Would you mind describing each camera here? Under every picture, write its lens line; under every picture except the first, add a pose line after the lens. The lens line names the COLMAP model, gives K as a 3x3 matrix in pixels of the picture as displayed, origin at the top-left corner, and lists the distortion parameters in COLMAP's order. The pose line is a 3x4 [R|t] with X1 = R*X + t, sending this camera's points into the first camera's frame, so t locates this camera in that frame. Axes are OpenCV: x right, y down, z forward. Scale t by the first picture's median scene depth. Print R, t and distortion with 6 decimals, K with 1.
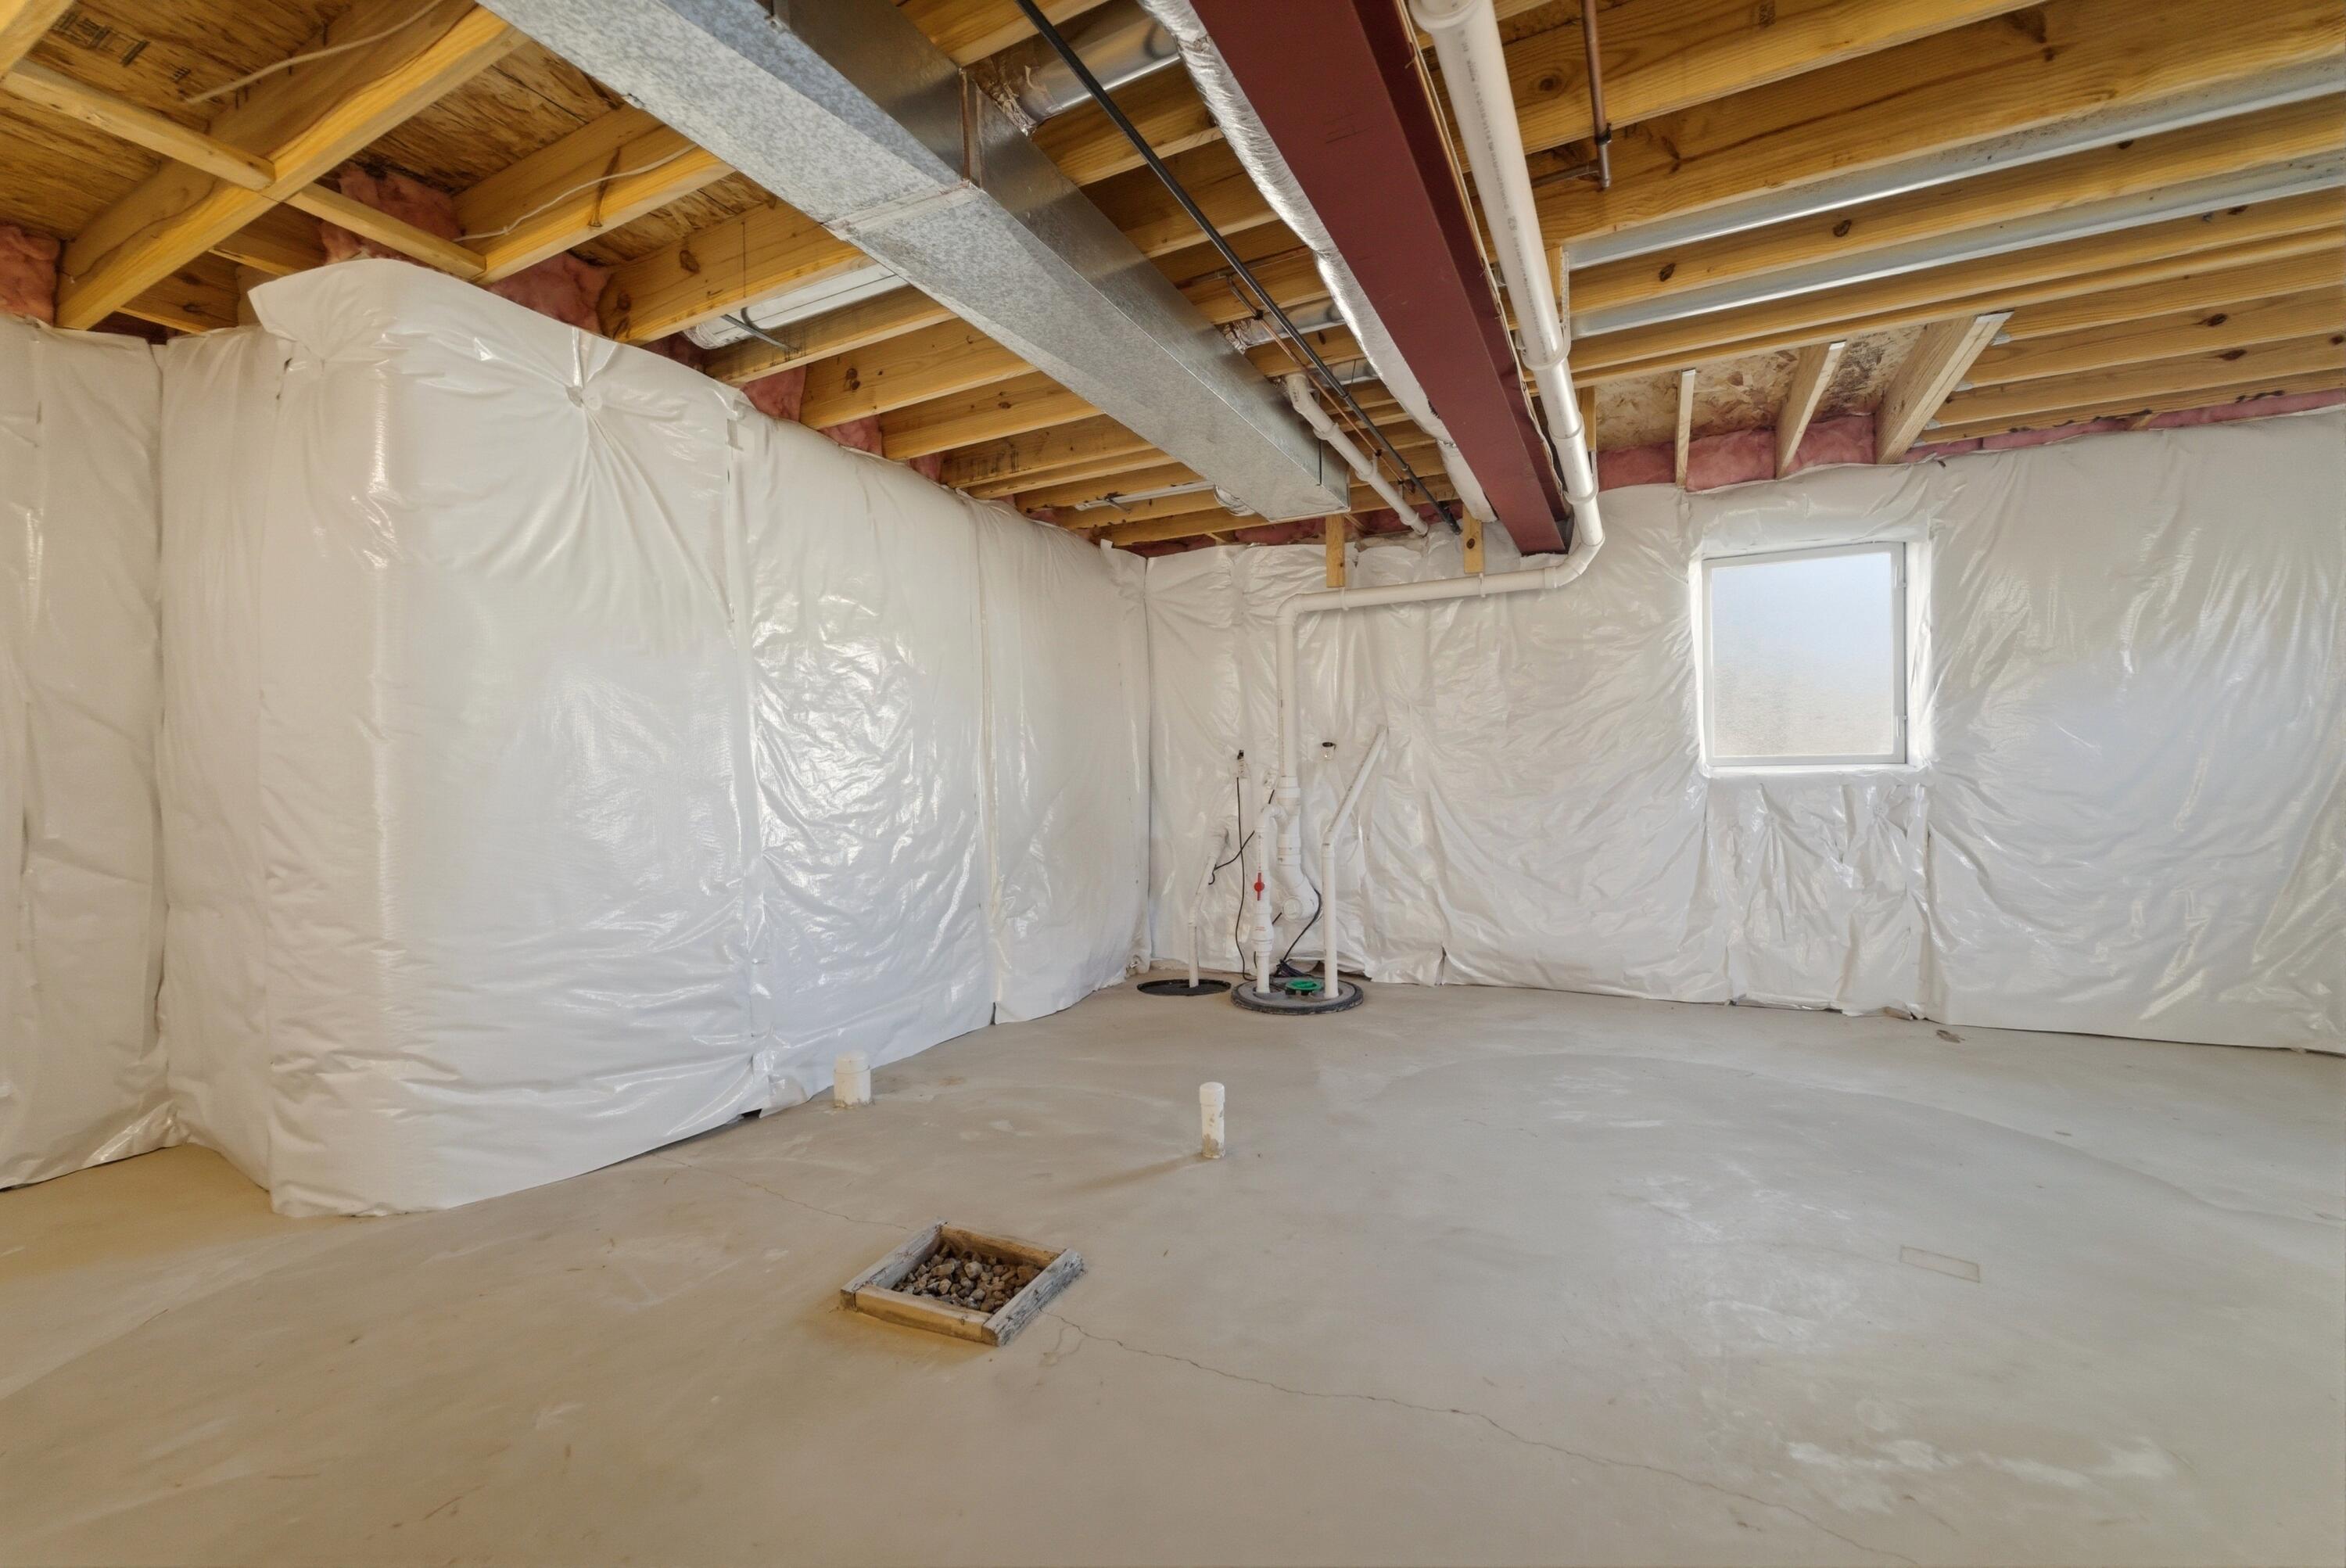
lens RADIAL K [[970.7, 0, 1142.2], [0, 970.7, 797.4], [0, 0, 1]] dist [-0.039412, 0.030208]
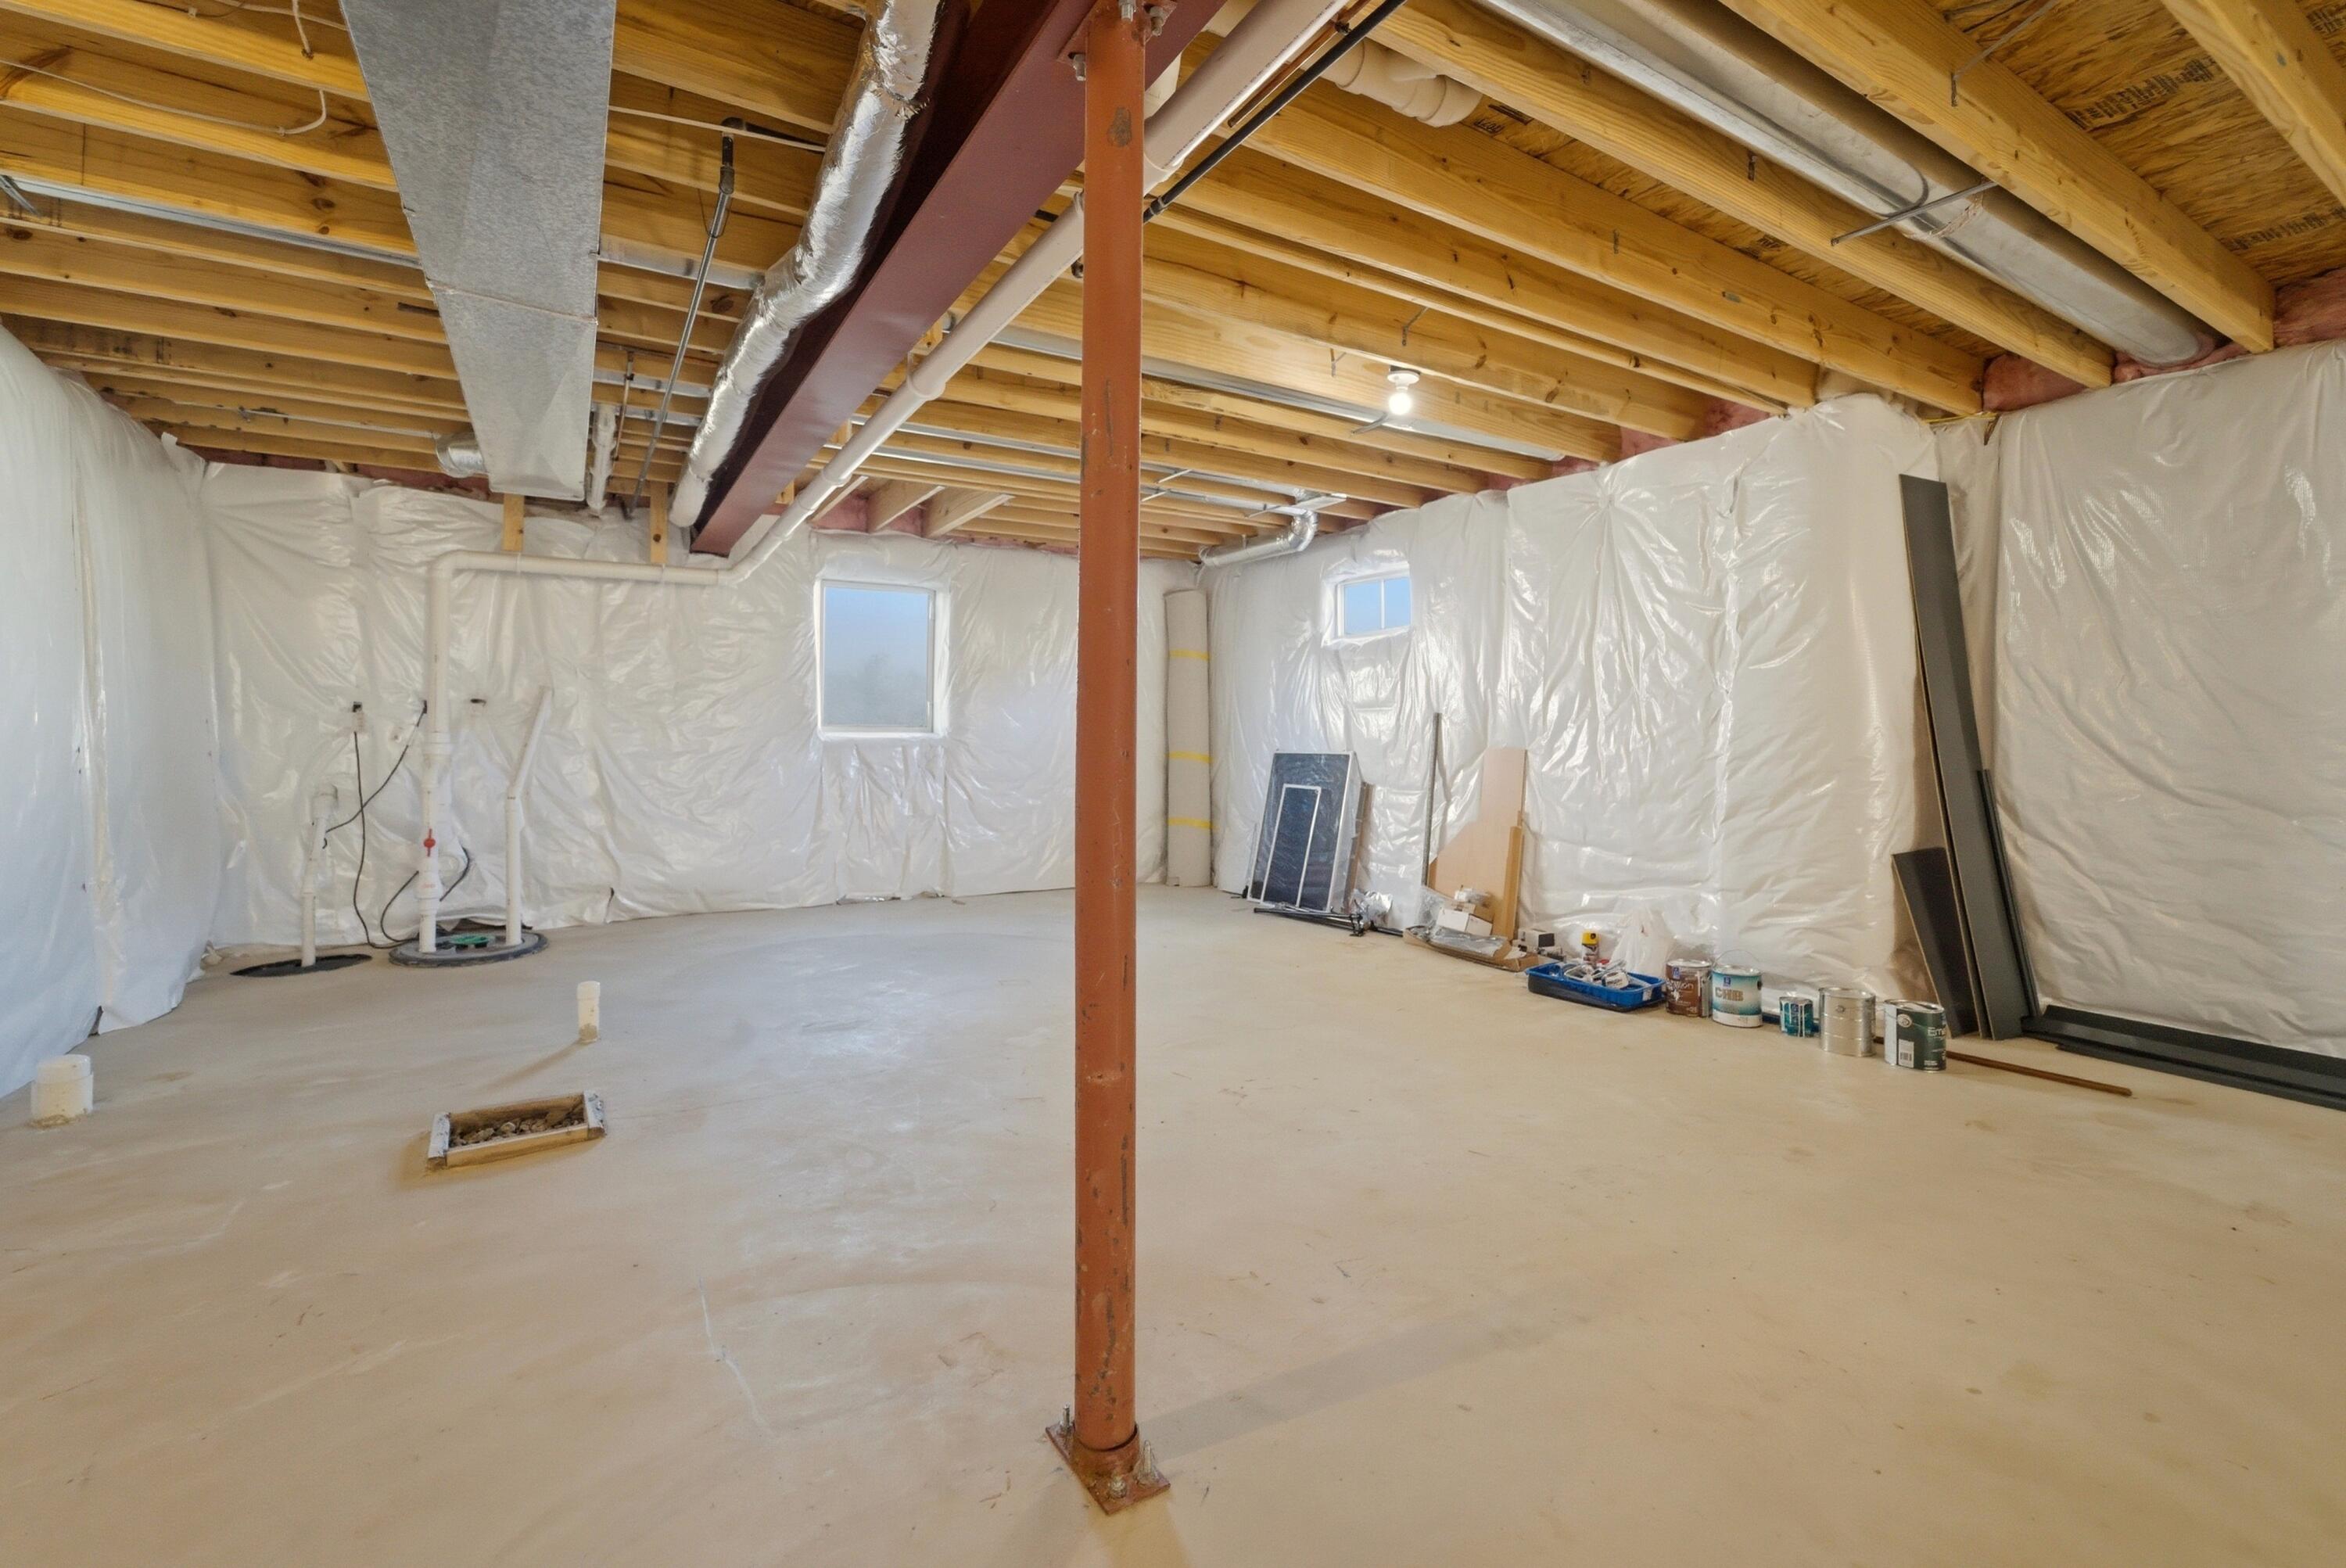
lens RADIAL K [[974.8, 0, 1181.2], [0, 974.8, 778.3], [0, 0, 1]] dist [0.000056, 0.000099]
pose [[0.536414, -0.020662, 0.843702, -0.306751], [-0.002934, 0.999649, 0.026346, -0.003915], [-0.843950, -0.016608, 0.536165, -0.174015]]
